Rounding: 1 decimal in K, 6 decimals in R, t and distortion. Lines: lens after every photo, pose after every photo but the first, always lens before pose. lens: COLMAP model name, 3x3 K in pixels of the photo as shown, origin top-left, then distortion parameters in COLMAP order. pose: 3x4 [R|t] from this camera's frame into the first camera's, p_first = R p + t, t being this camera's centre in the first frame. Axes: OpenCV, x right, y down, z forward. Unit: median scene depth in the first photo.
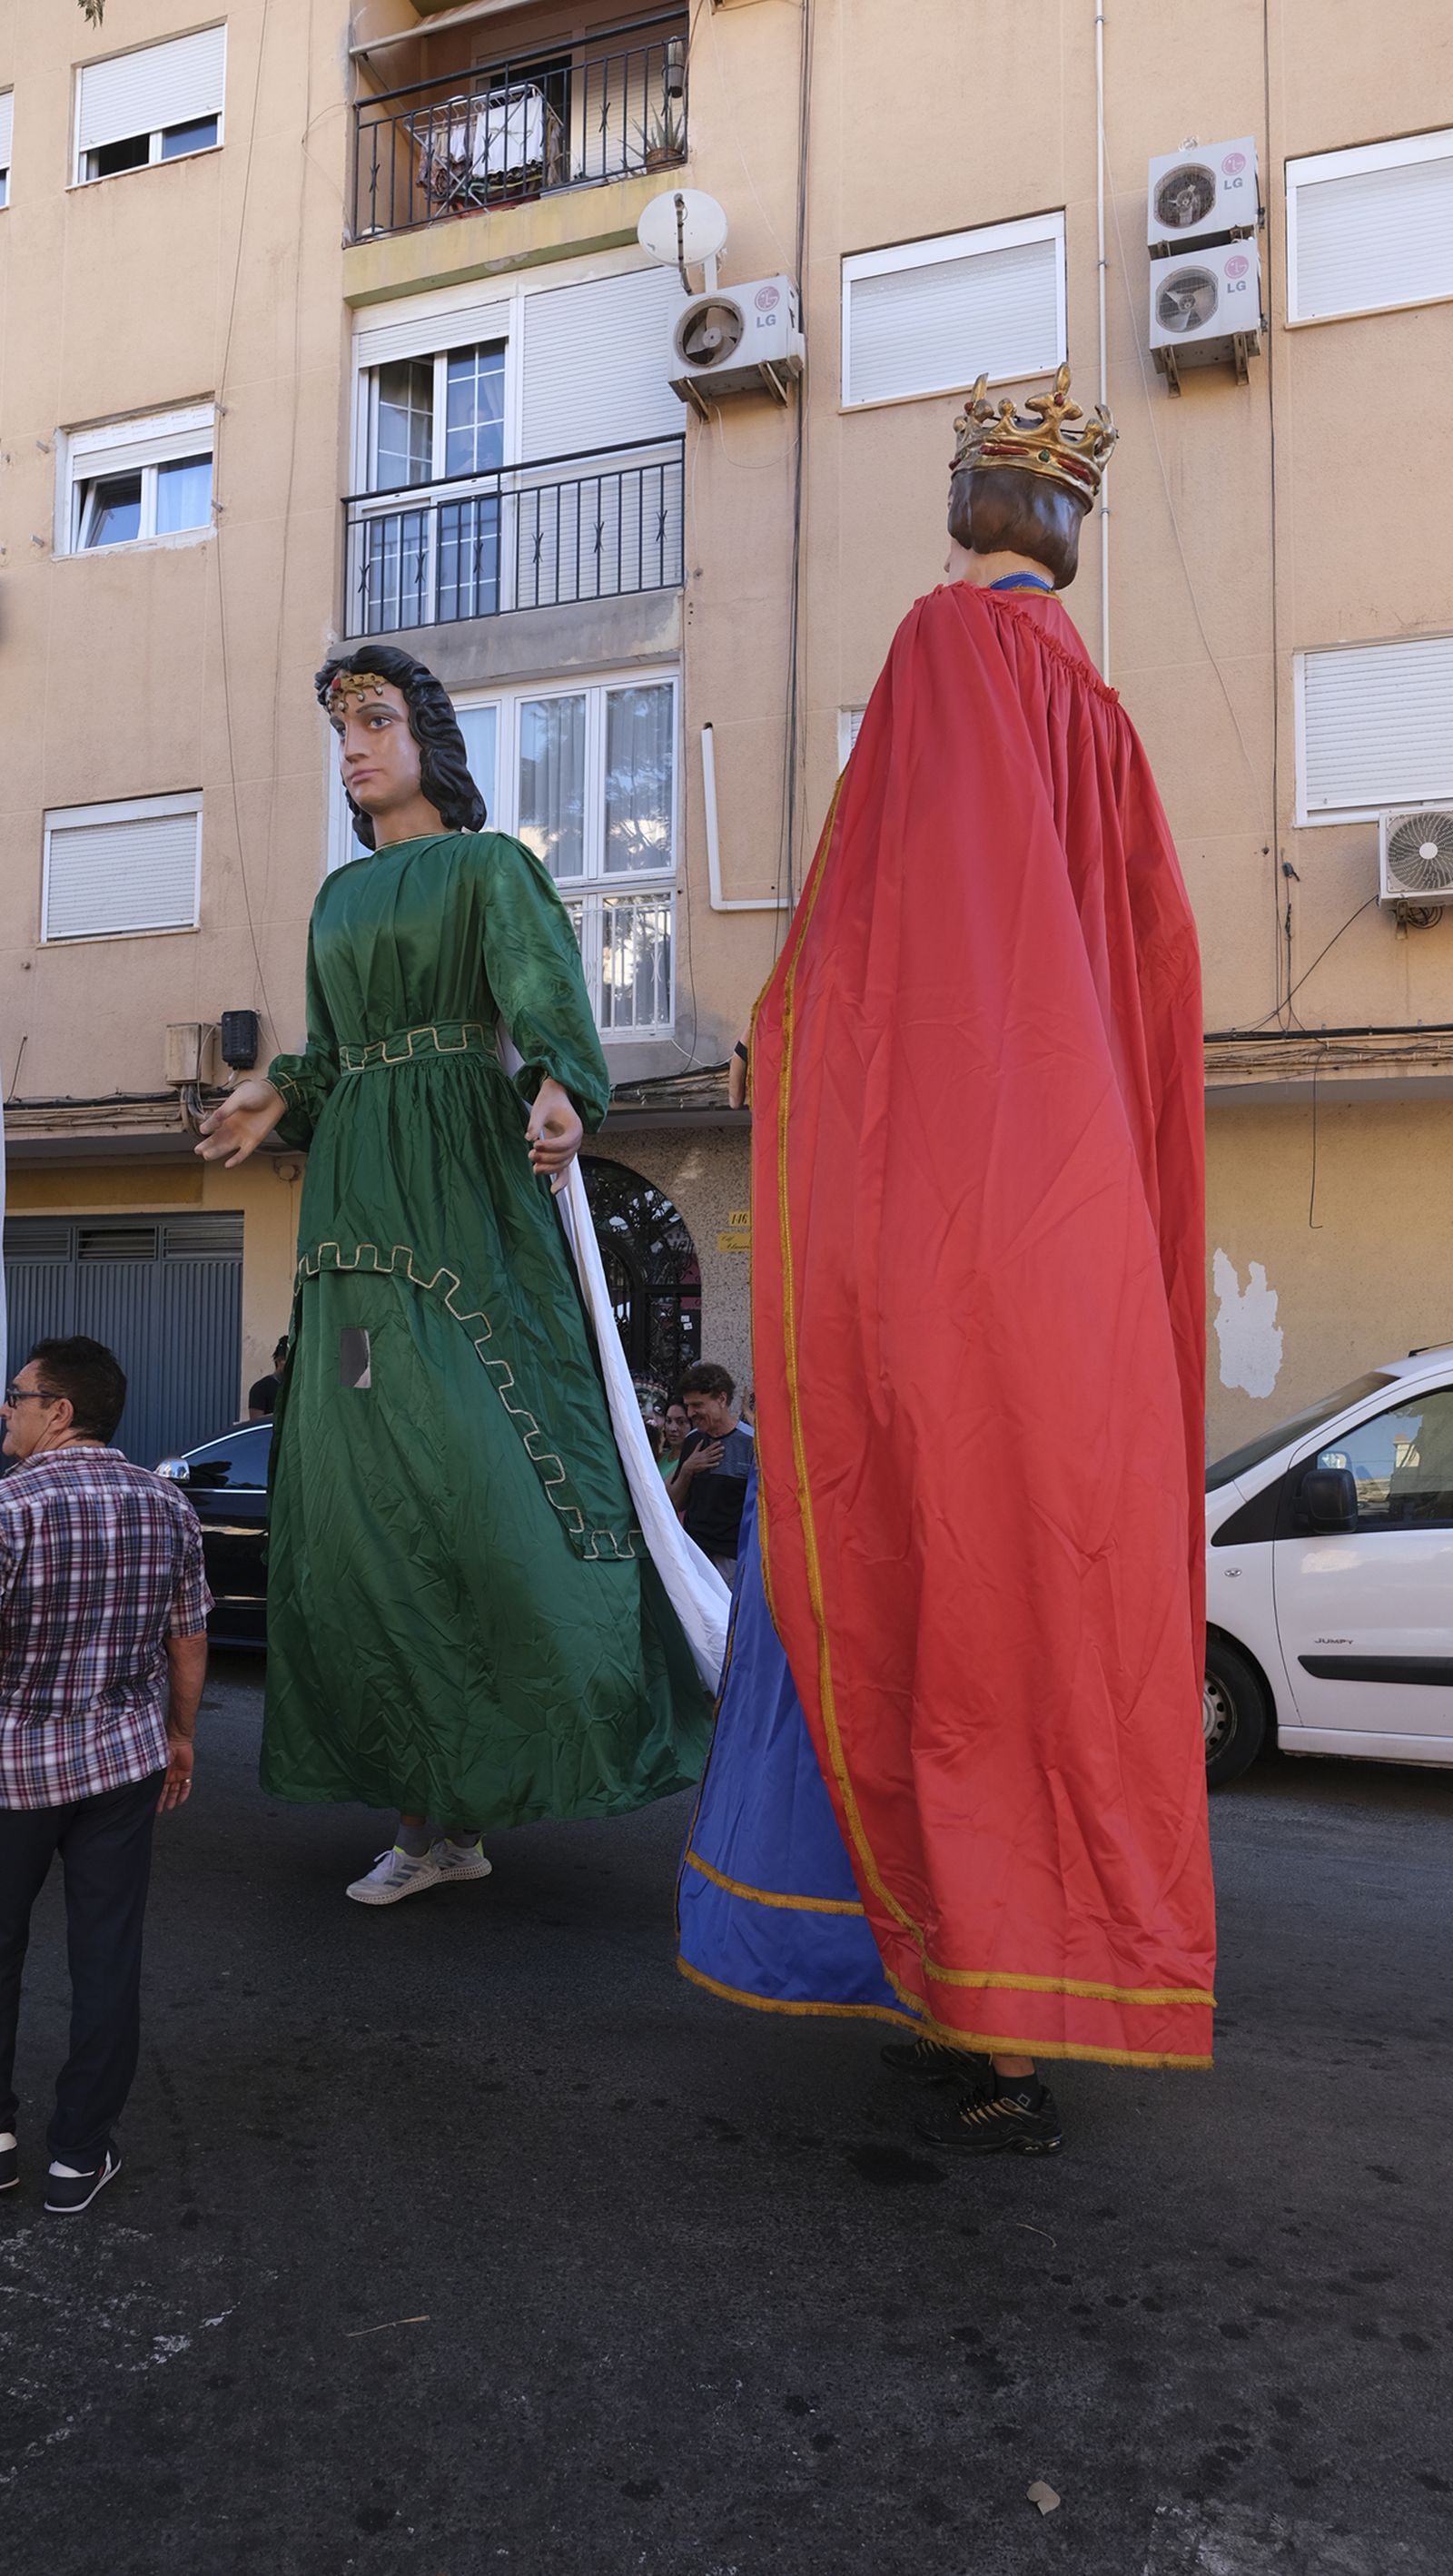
lens RADIAL K [[1737.6, 0, 727.9], [0, 1737.6, 1288.5], [0, 0, 1]] dist [-0.033523, 0.017659]
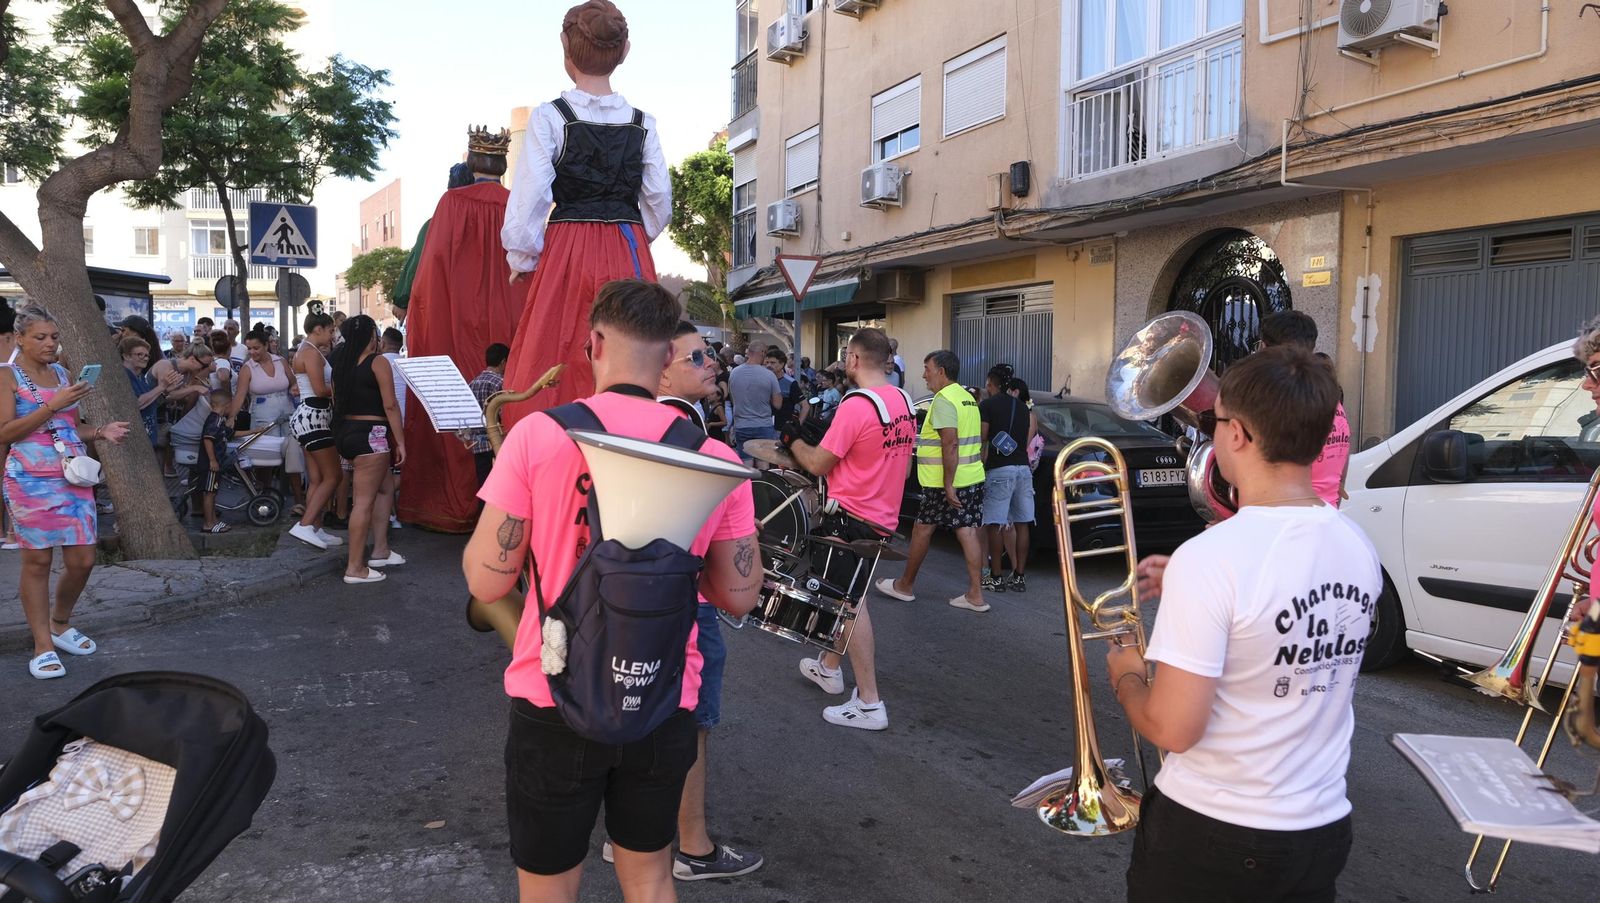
lens RADIAL K [[1079.2, 0, 804.1], [0, 1079.2, 456.1], [0, 0, 1]] dist [-0.033523, 0.017659]
pose [[0.710321, 0.041514, -0.702652, 0.347061], [0.033956, 0.995076, 0.093118, 0.022648], [0.703058, -0.090003, 0.705414, 0.087168]]
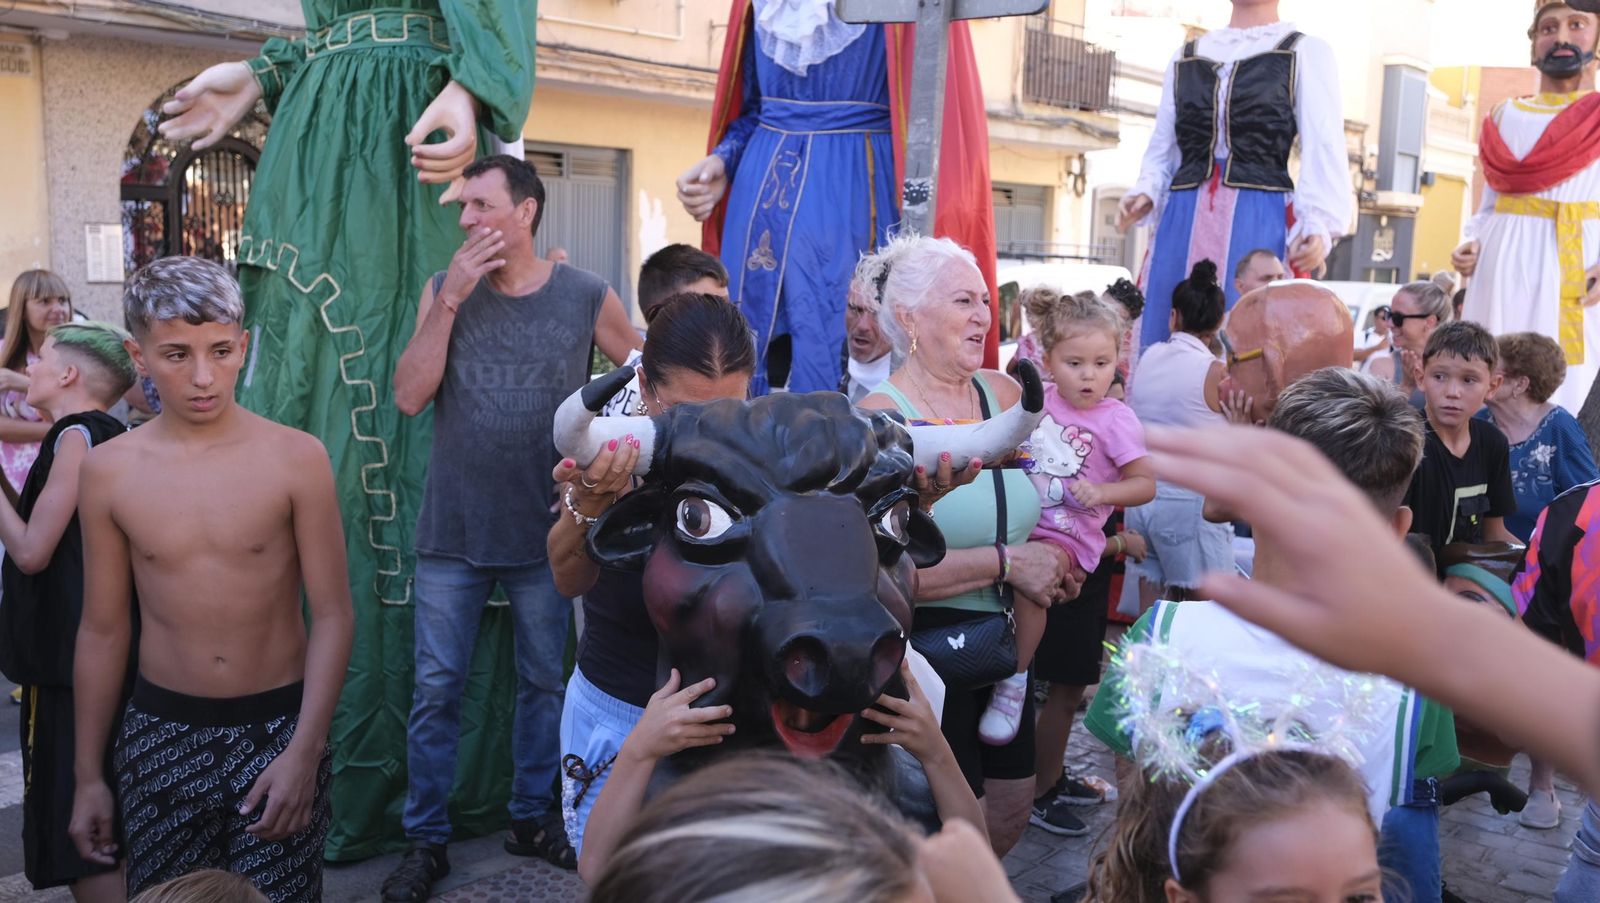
lens RADIAL K [[1489.9, 0, 800.0], [0, 1489.9, 451.5], [0, 0, 1]] dist [-0.015167, 0.022780]
pose [[0.350252, -0.130623, 0.927503, -0.977704], [-0.074090, 0.983262, 0.166454, -0.024078], [-0.933721, -0.127019, 0.334712, 0.342590]]
